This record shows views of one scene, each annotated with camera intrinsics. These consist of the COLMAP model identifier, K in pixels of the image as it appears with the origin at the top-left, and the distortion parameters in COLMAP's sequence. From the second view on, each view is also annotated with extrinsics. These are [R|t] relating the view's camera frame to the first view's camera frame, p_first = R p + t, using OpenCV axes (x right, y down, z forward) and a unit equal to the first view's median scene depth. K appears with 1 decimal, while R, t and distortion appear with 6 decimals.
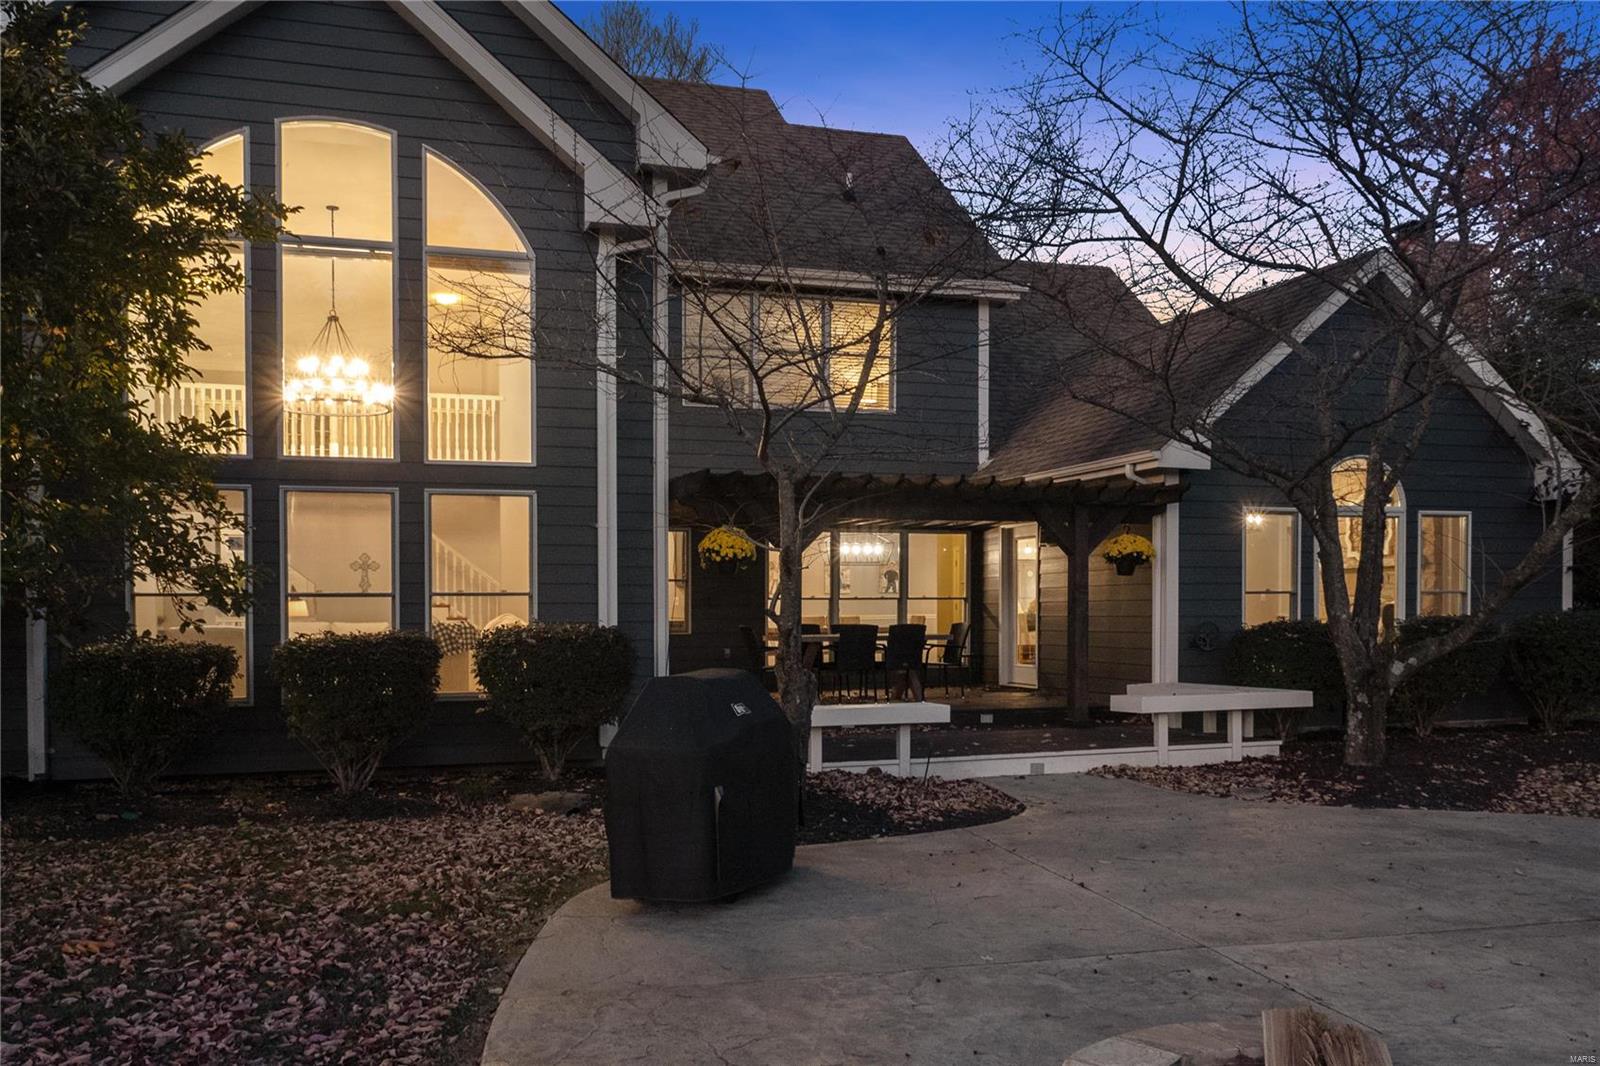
lens RADIAL K [[1353.0, 0, 802.3], [0, 1353.0, 615.1], [0, 0, 1]] dist [0.000264, 0.001924]
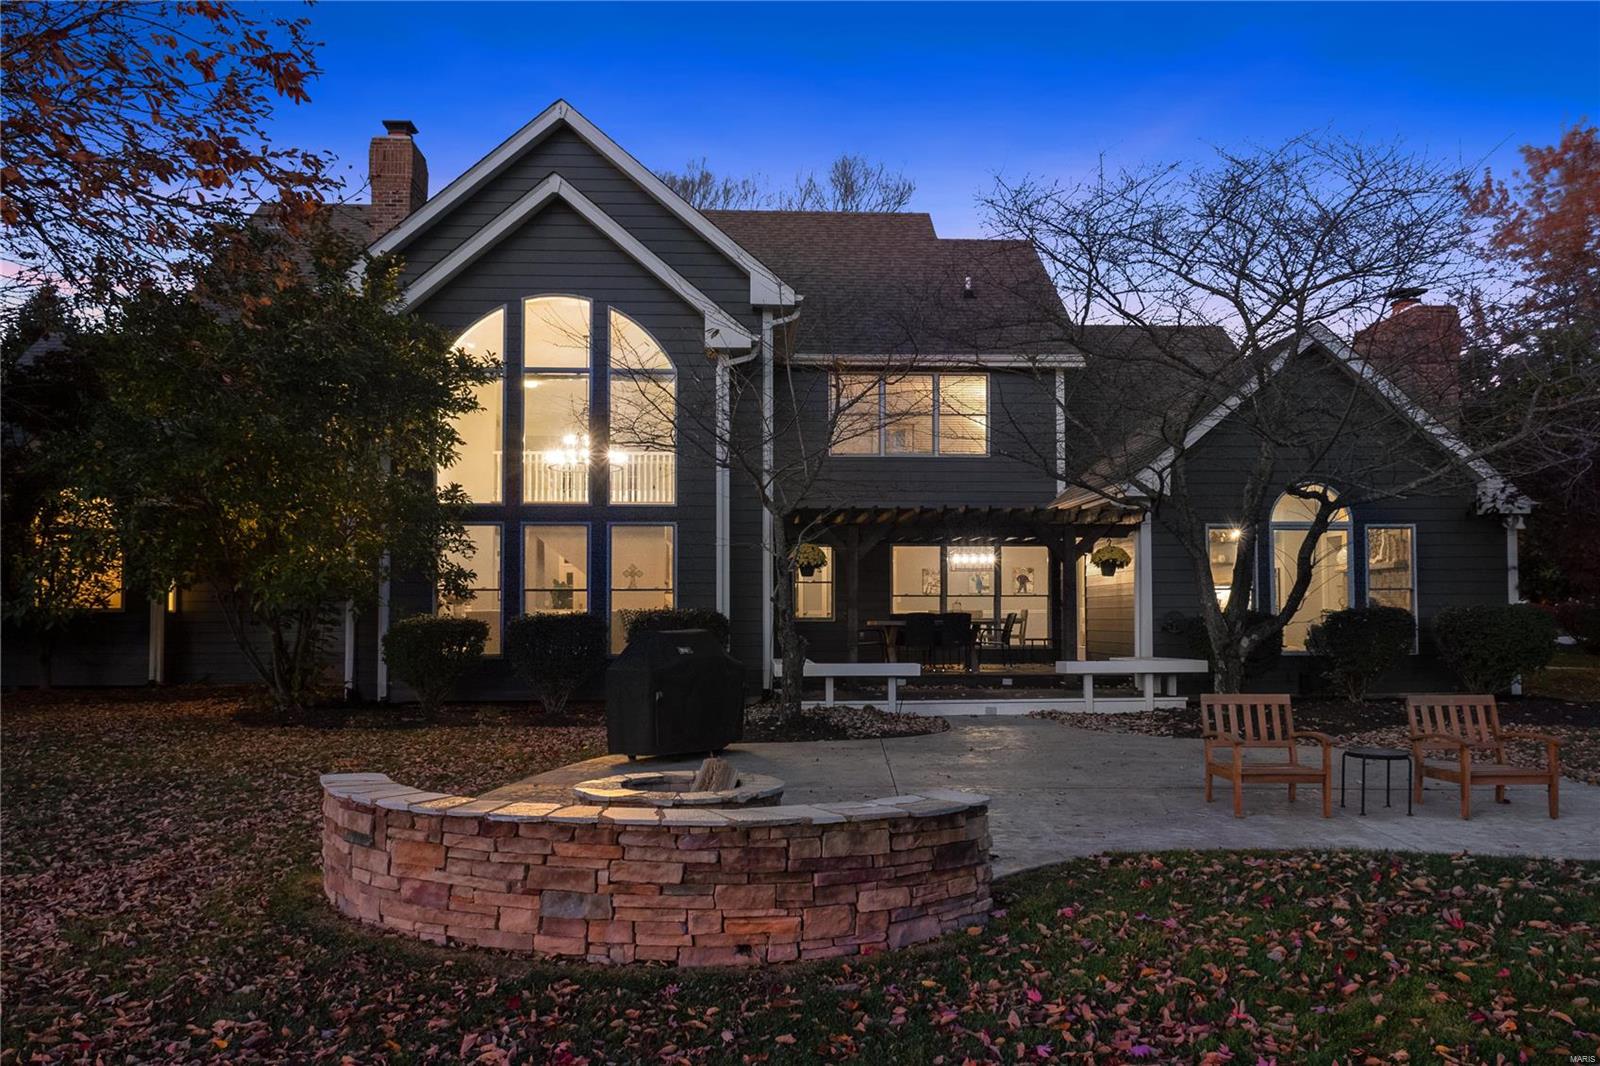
lens RADIAL K [[1213.9, 0, 800.0], [0, 1213.9, 533.0], [0, 0, 1]] dist [-0.006702, -0.000172]
pose [[0.961015, -0.013216, -0.276179, 0.318480], [-0.006593, 0.997478, -0.070674, 0.017199], [0.276417, 0.069740, 0.958504, -0.278312]]
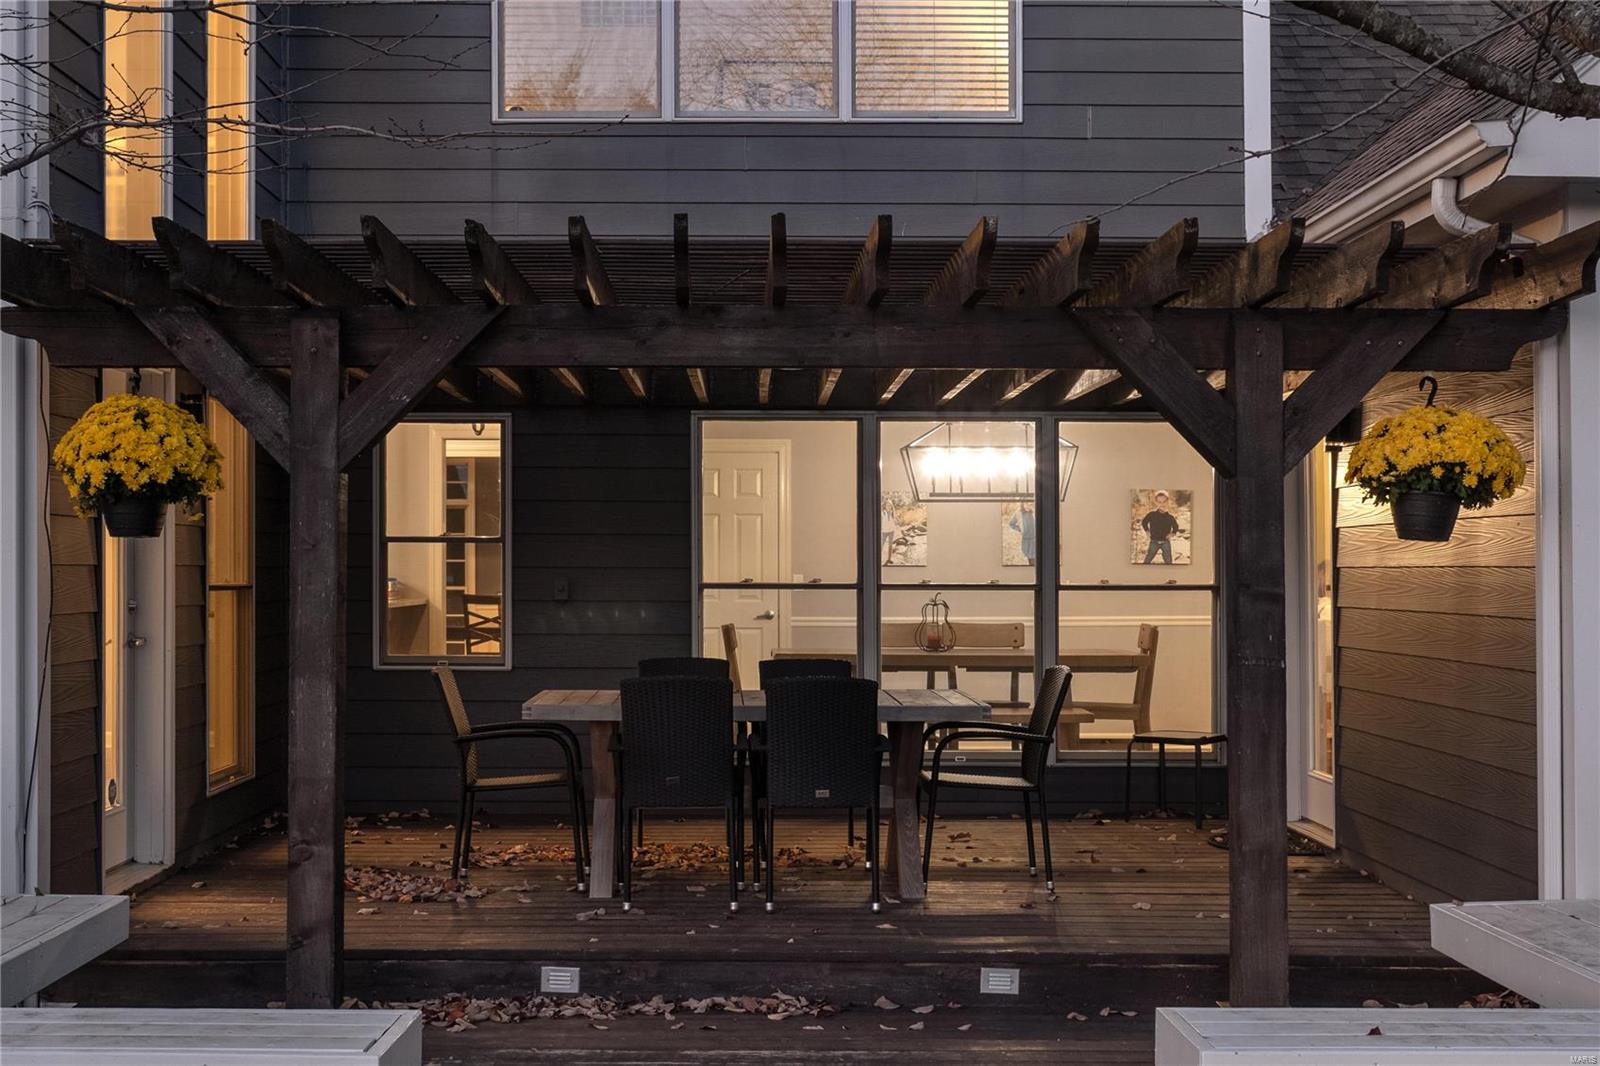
lens RADIAL K [[2153.4, 0, 800.0], [0, 2153.4, 533.0], [0, 0, 1]] dist [-0.137358, -0.004958]
pose [[0.954032, 0.003451, -0.299685, 0.285178], [-0.009169, 0.999802, -0.017674, -0.024079], [0.299564, 0.019609, 0.953875, 0.567935]]
